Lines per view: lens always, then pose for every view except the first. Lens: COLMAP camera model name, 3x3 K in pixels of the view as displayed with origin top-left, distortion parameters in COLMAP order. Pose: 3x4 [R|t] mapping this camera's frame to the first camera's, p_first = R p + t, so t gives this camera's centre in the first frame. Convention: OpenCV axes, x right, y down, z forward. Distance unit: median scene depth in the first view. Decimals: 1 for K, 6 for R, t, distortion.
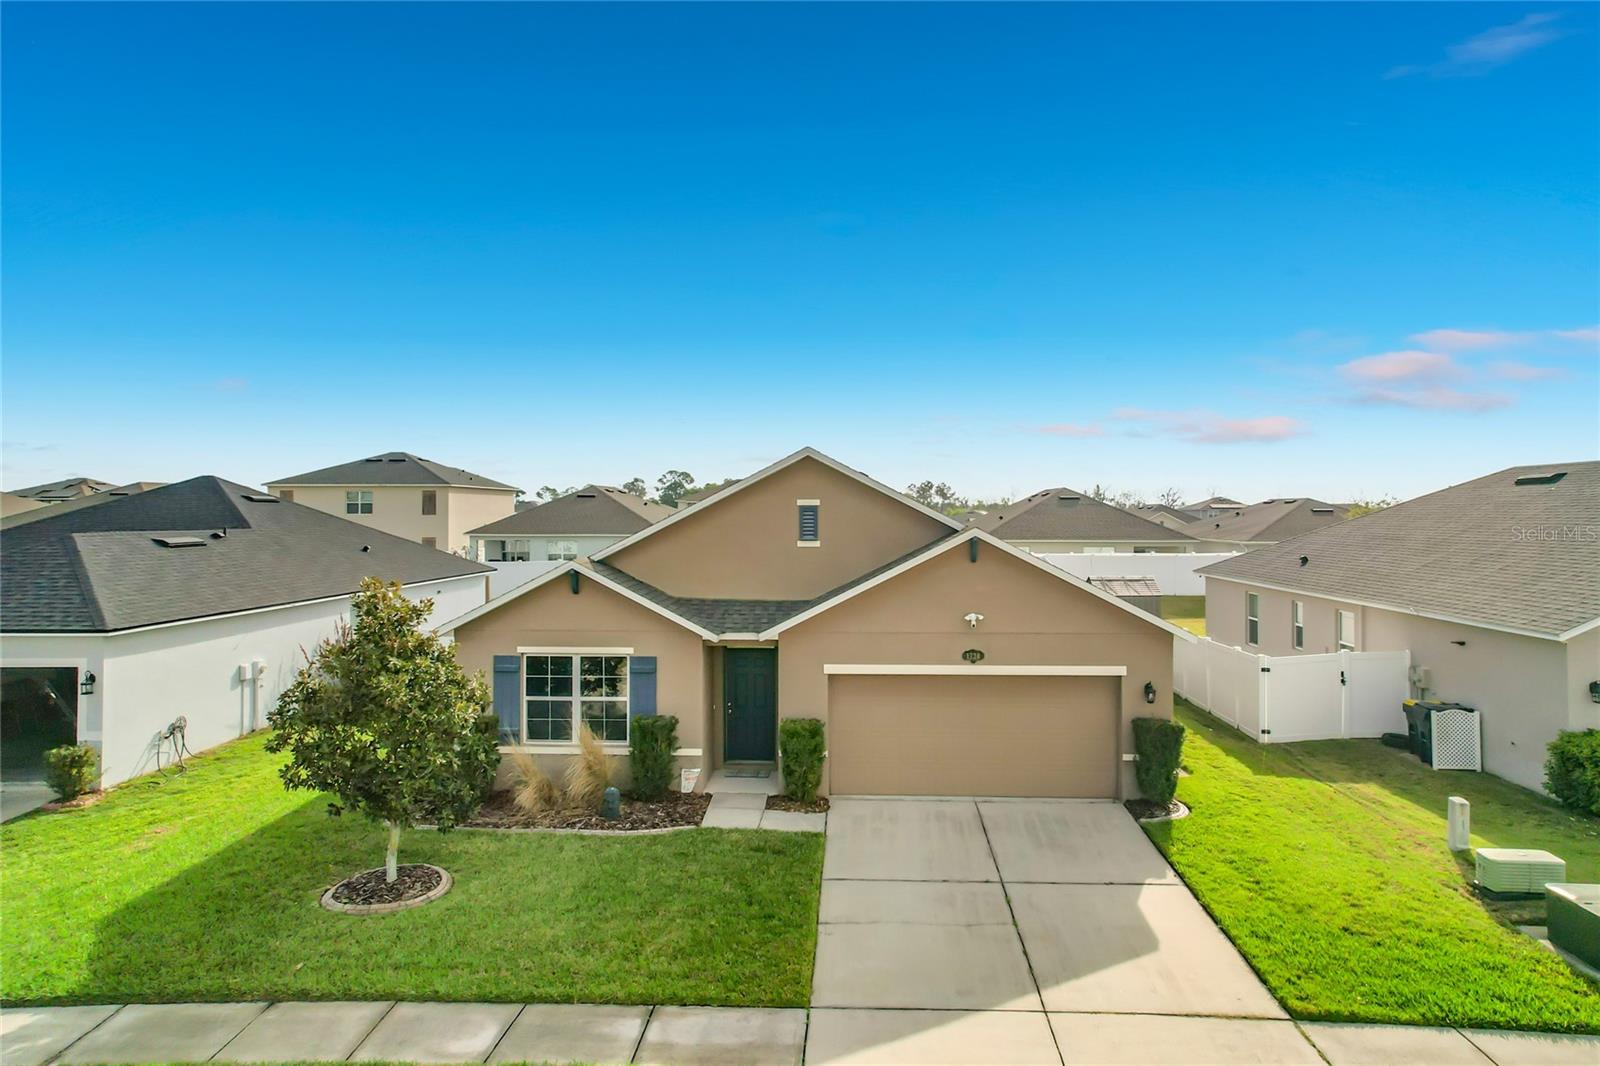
lens RADIAL K [[992.5, 0, 807.5], [0, 992.5, 518.5], [0, 0, 1]] dist [-0.005428, -0.000369]
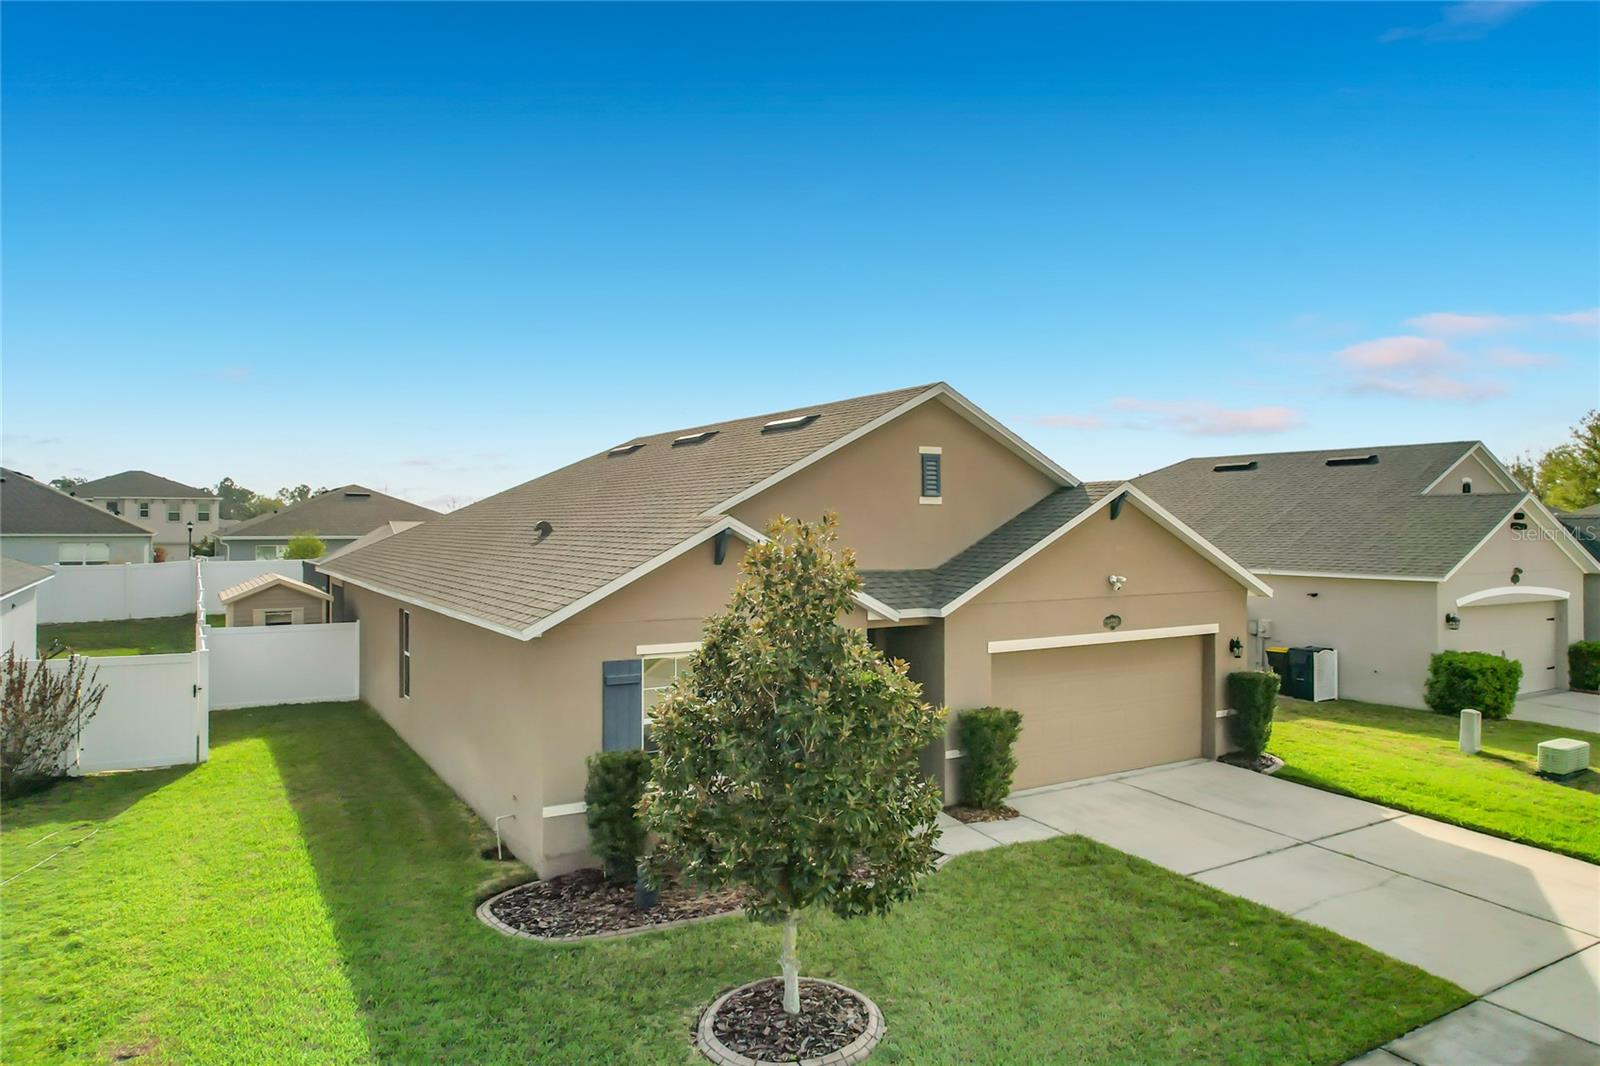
lens RADIAL K [[1042.2, 0, 811.0], [0, 1042.2, 526.7], [0, 0, 1]] dist [-0.076298, 0.070270]
pose [[0.828061, -0.000131, 0.560638, -0.614364], [0.001423, 0.999997, -0.001867, 0.052887], [-0.560636, 0.002344, 0.828059, 0.370047]]
